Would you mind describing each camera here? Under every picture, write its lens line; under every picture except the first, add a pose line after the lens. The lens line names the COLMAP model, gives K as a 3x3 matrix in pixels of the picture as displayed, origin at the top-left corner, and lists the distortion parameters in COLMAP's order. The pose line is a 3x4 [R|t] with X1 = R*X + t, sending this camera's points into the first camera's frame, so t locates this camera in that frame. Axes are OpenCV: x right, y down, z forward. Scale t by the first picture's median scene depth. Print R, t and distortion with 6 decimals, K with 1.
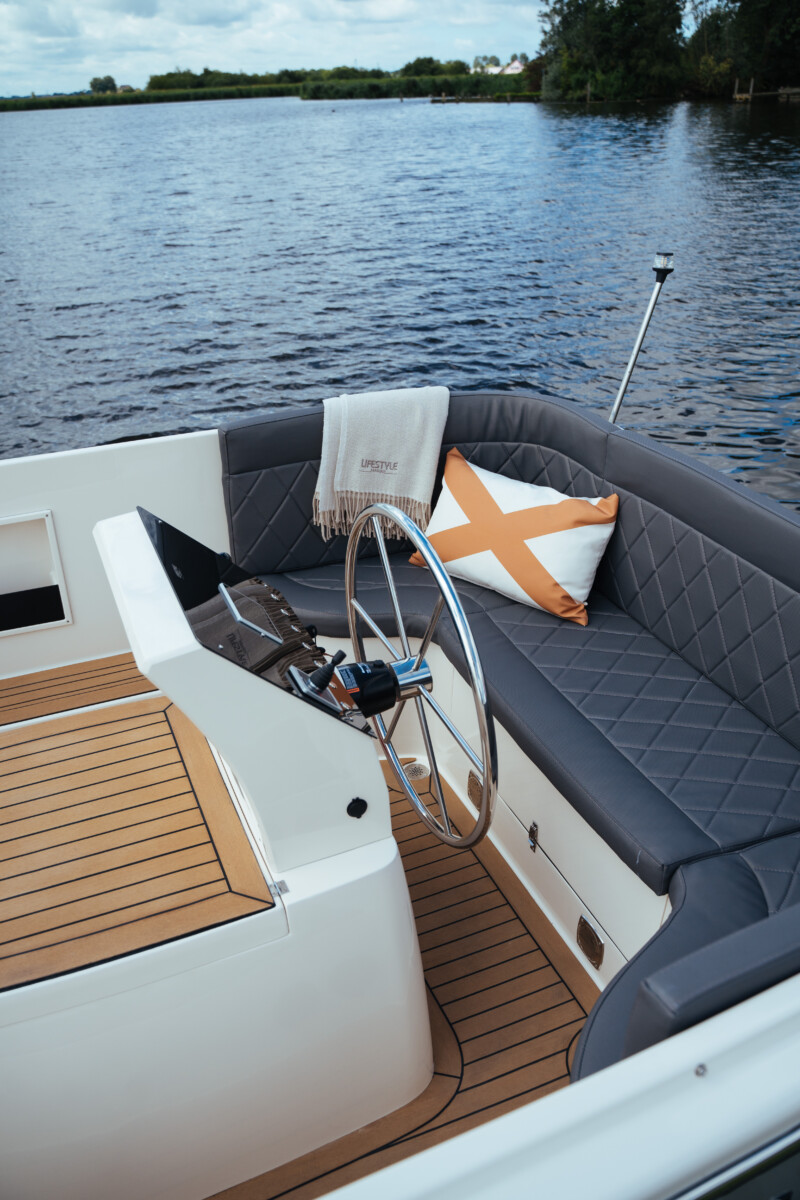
lens RADIAL K [[964.8, 0, 400.0], [0, 964.8, 600.0], [0, 0, 1]] dist [-0.100607, 0.084433]
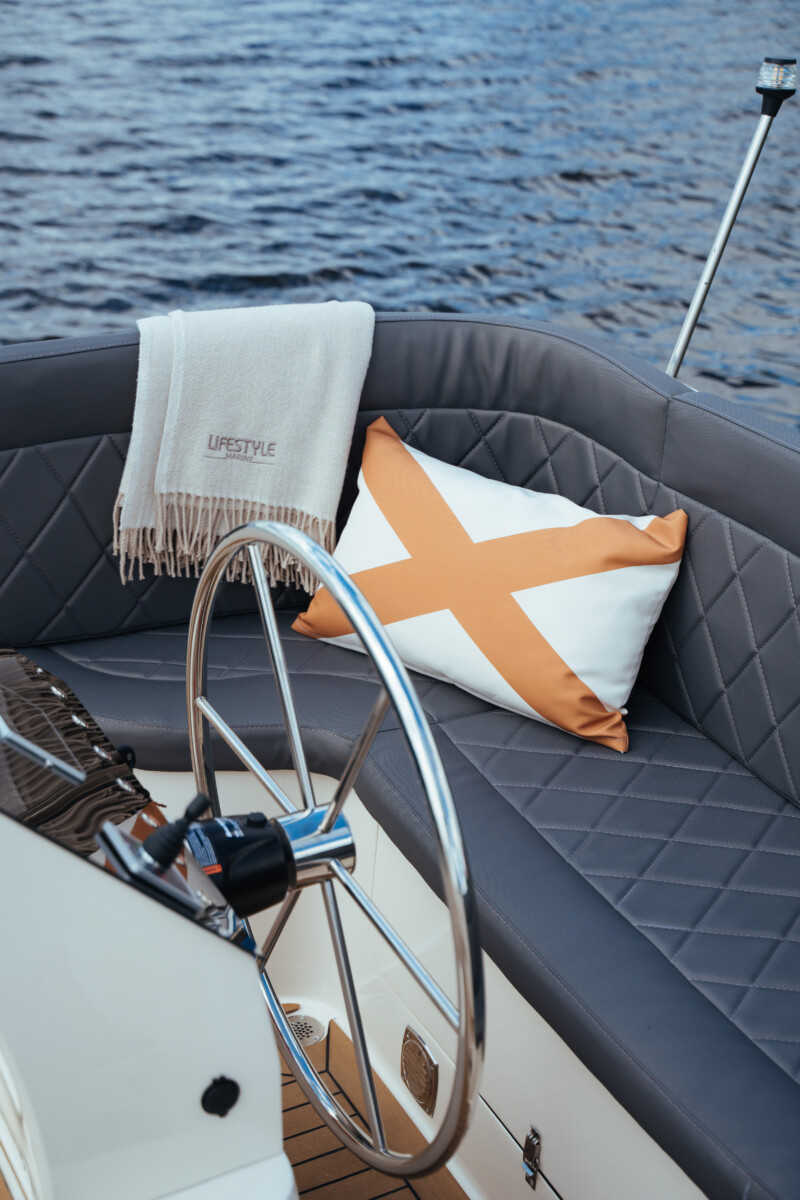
lens RADIAL K [[1862.2, 0, 400.0], [0, 1862.2, 600.0], [0, 0, 1]] dist [0.162209, 0.100632]
pose [[0.995418, 0.017599, 0.093987, -0.032227], [-0.012546, 0.998457, -0.054092, -0.000337], [-0.094794, 0.052665, 0.994103, -0.034311]]
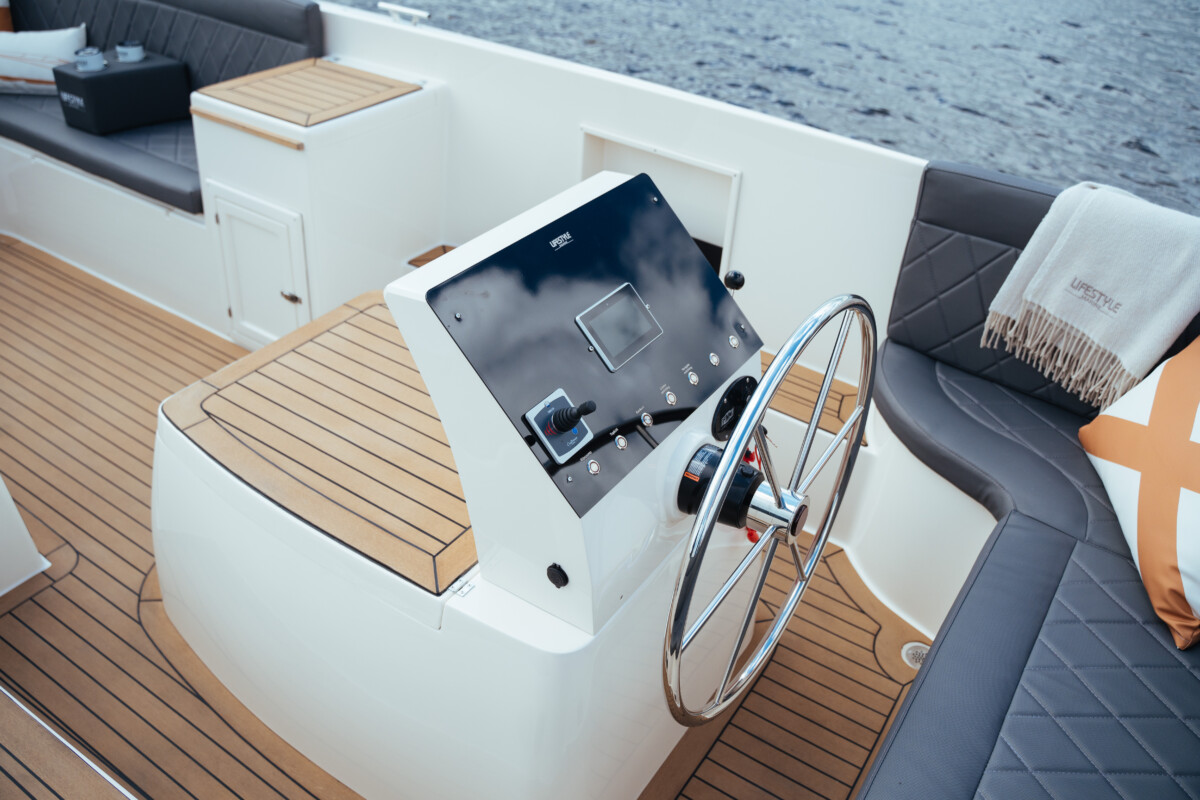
lens RADIAL K [[964.8, 0, 609.5], [0, 964.8, 398.2], [0, 0, 1]] dist [-0.100607, 0.084433]
pose [[0.558503, 0.522546, -0.644221, 0.295966], [-0.457008, 0.841973, 0.286748, -0.120160], [0.692256, 0.134265, 0.709052, 0.267034]]
